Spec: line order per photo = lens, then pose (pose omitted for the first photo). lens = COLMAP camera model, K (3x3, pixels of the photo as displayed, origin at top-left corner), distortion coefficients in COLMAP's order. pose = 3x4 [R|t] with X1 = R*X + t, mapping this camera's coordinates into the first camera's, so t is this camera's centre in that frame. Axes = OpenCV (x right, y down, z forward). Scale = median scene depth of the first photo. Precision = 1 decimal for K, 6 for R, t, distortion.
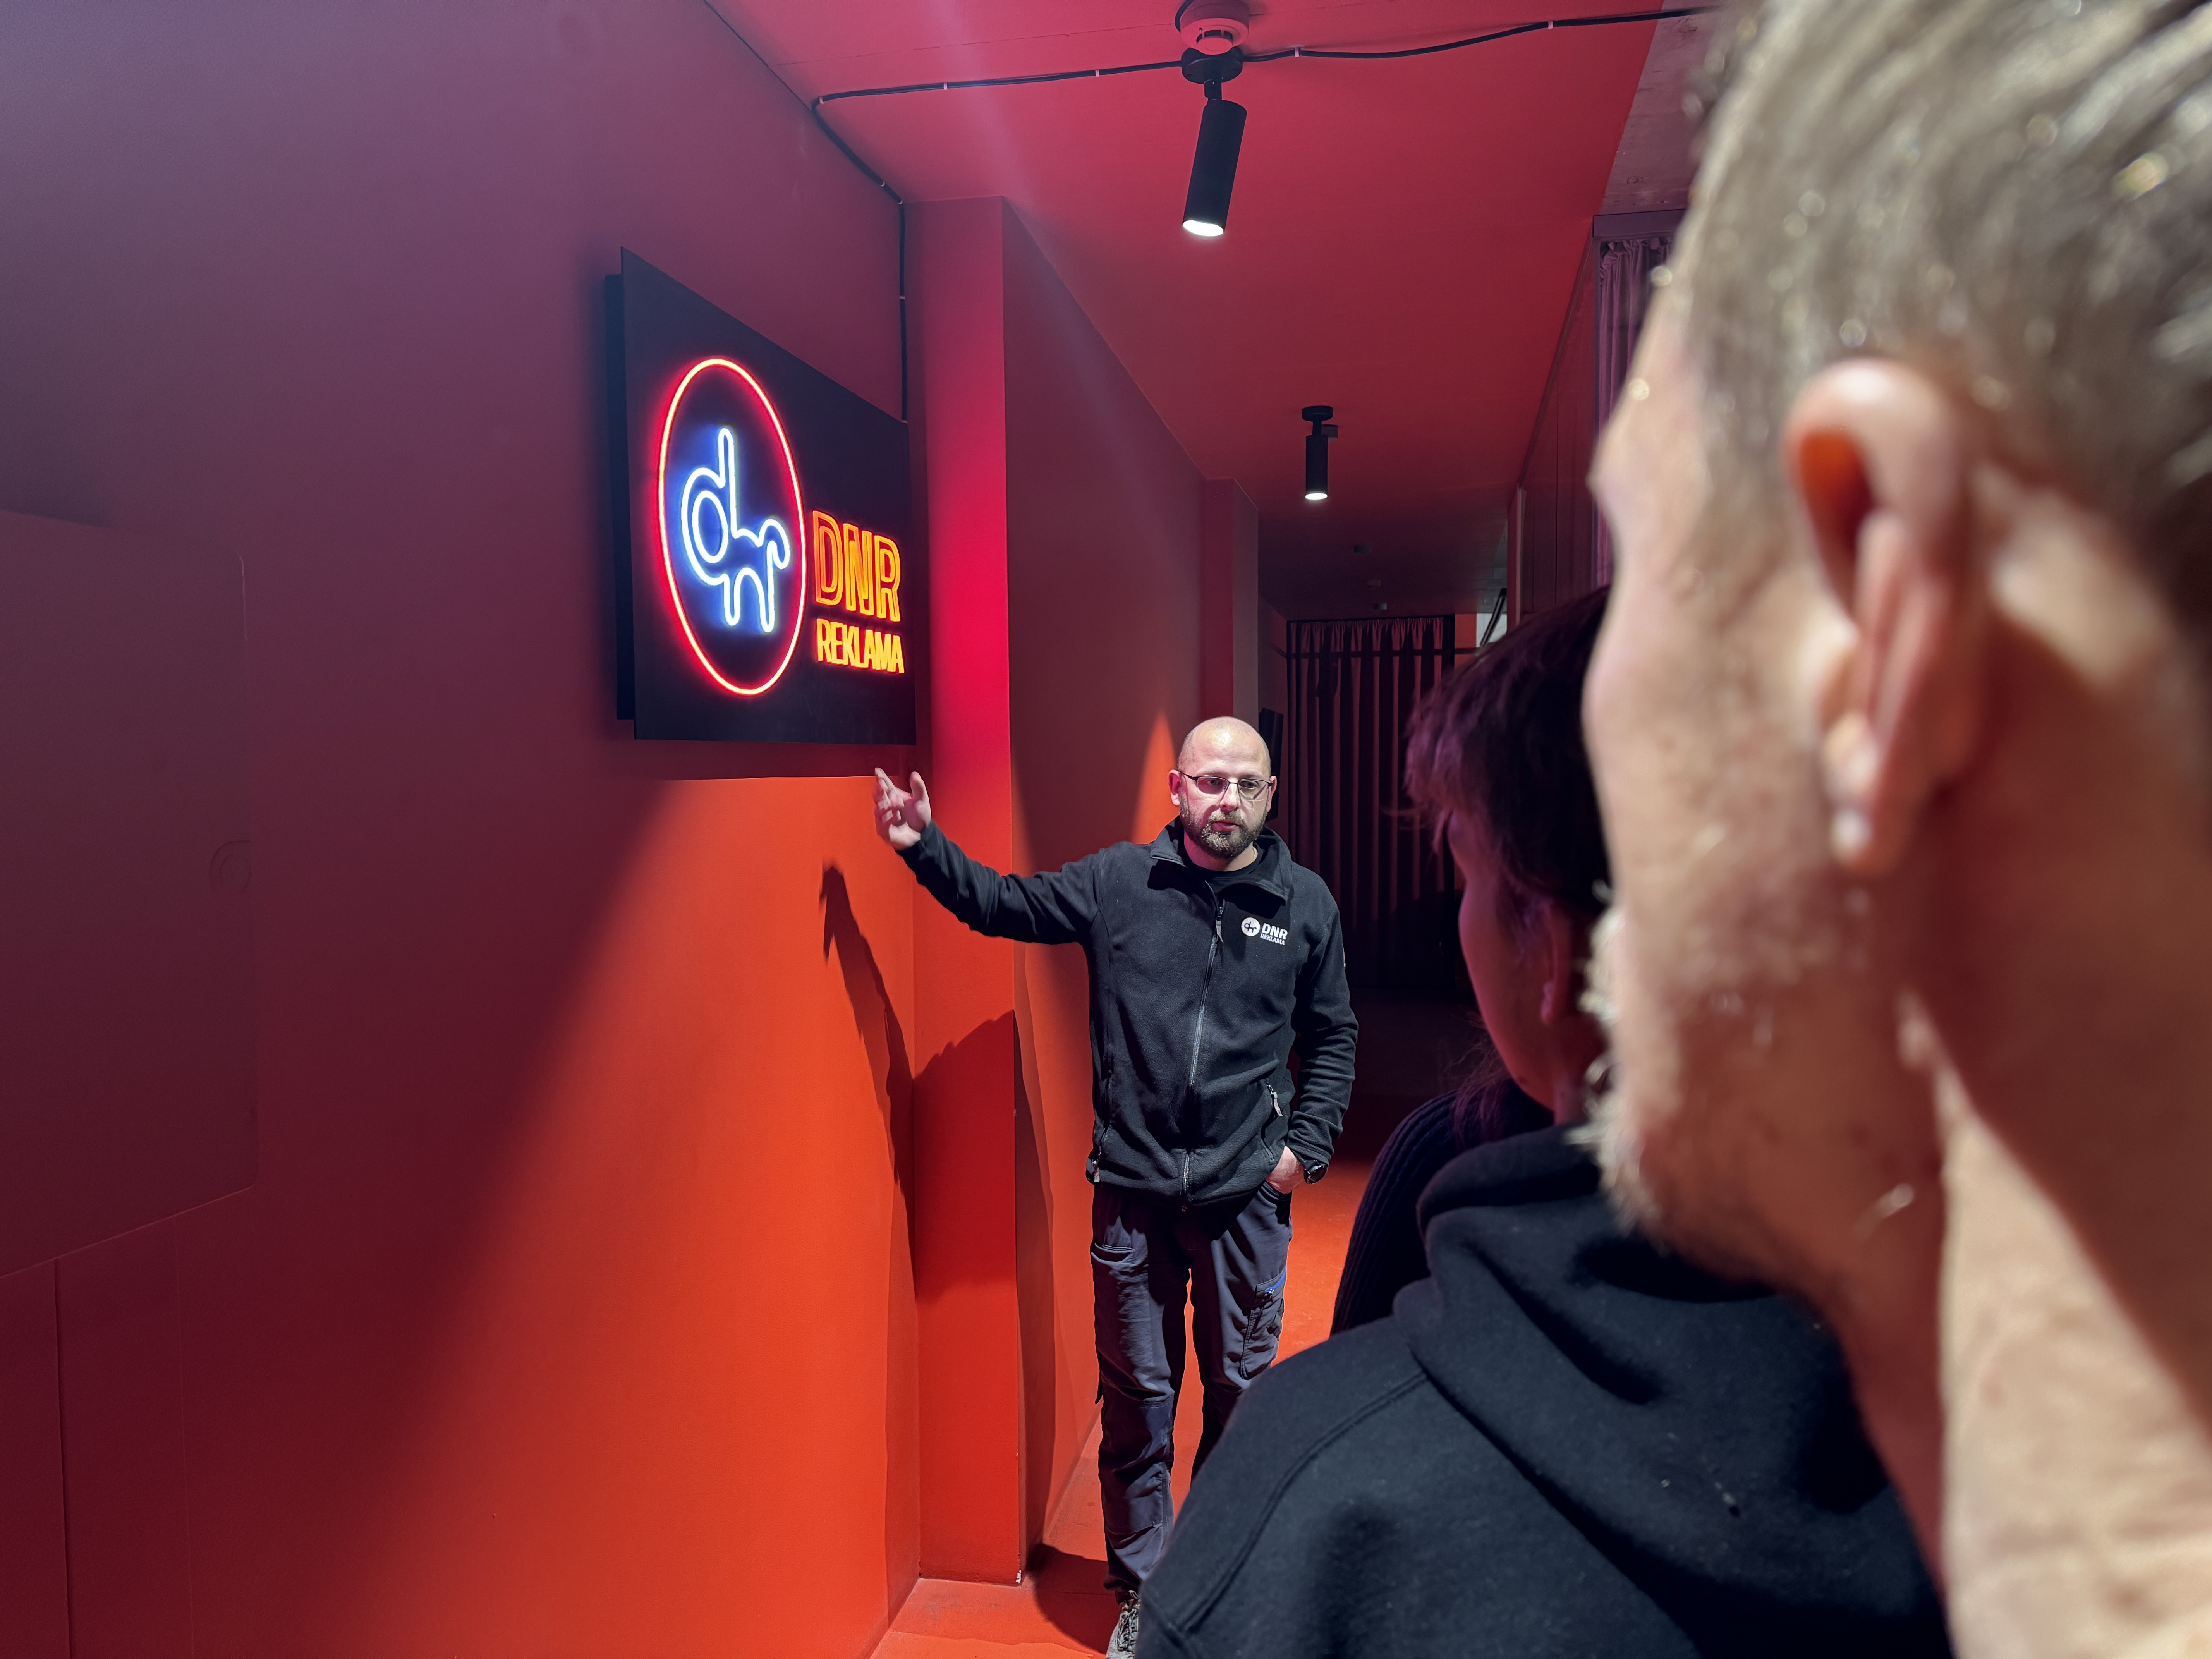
lens RADIAL K [[1653.2, 0, 1111.0], [0, 1653.2, 791.0], [0, 0, 1]] dist [0.001343, 0.167333]
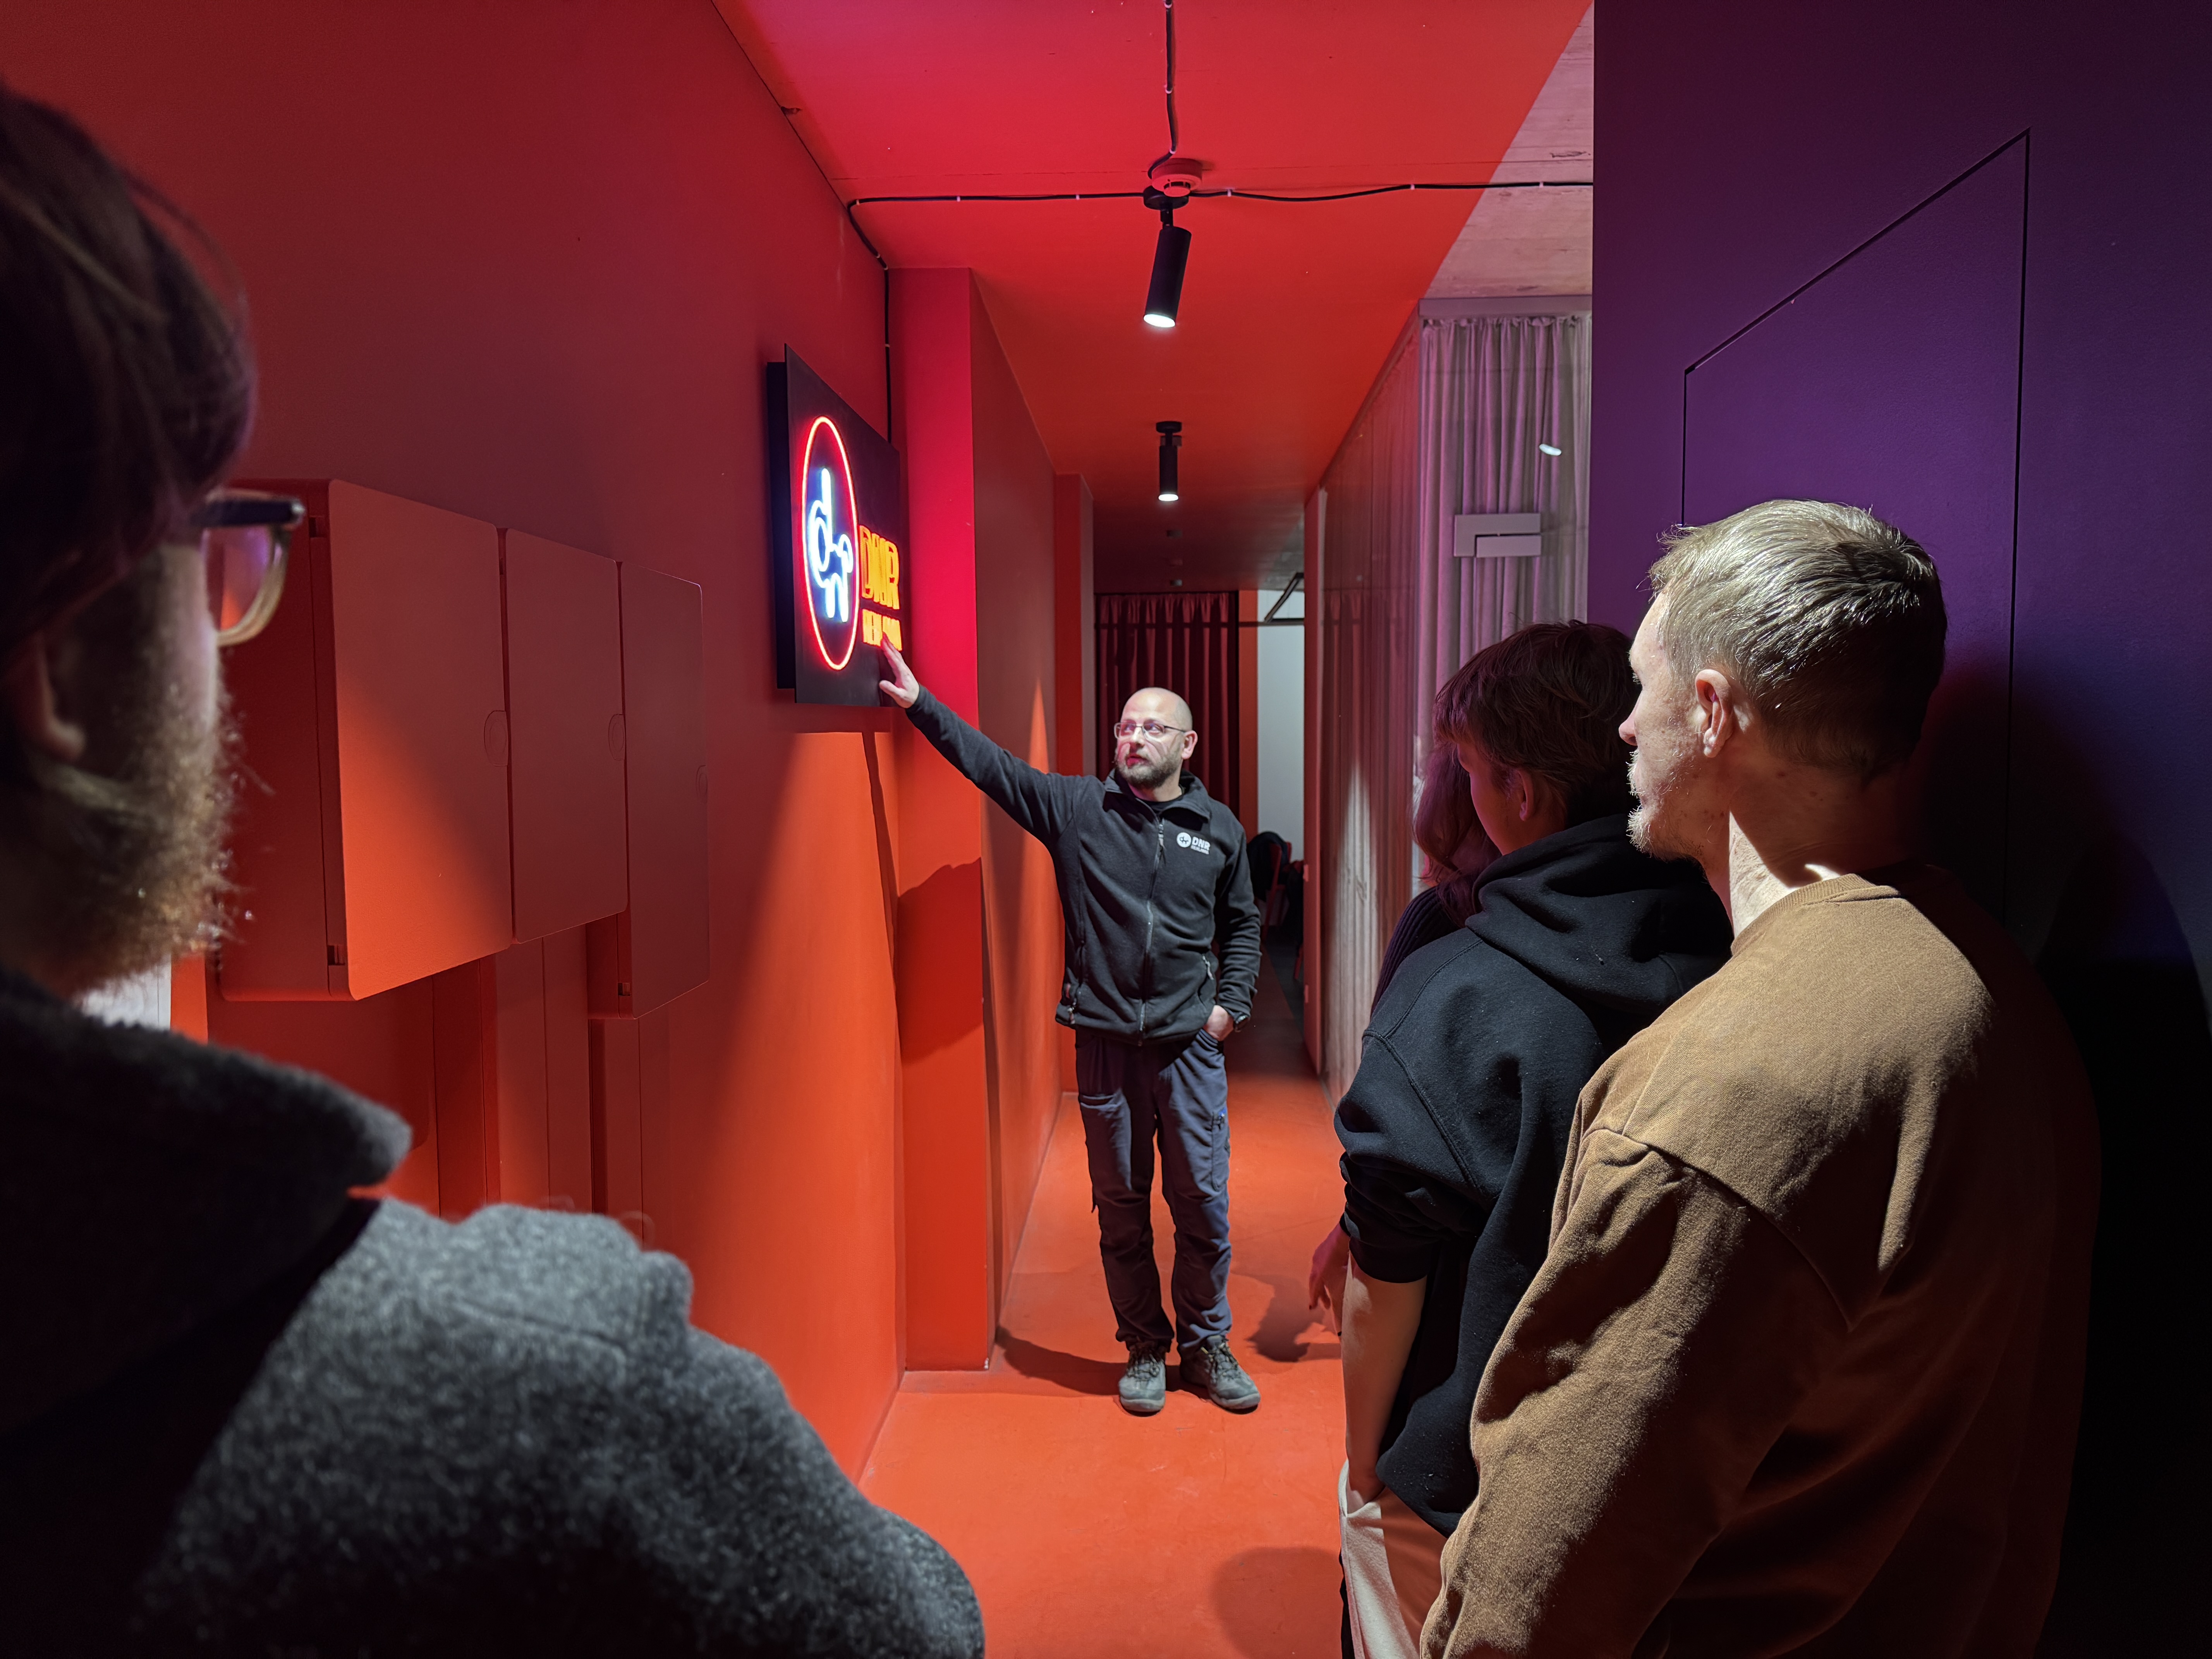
lens RADIAL K [[1520.1, 0, 1106.0], [0, 1520.1, 829.5], [0, 0, 1]] dist [0.006952, 0.000078]
pose [[0.992744, 0.011004, 0.119746, -0.134923], [-0.017384, 0.998477, 0.052365, 0.003606], [-0.118987, -0.054066, 0.991423, -0.238477]]
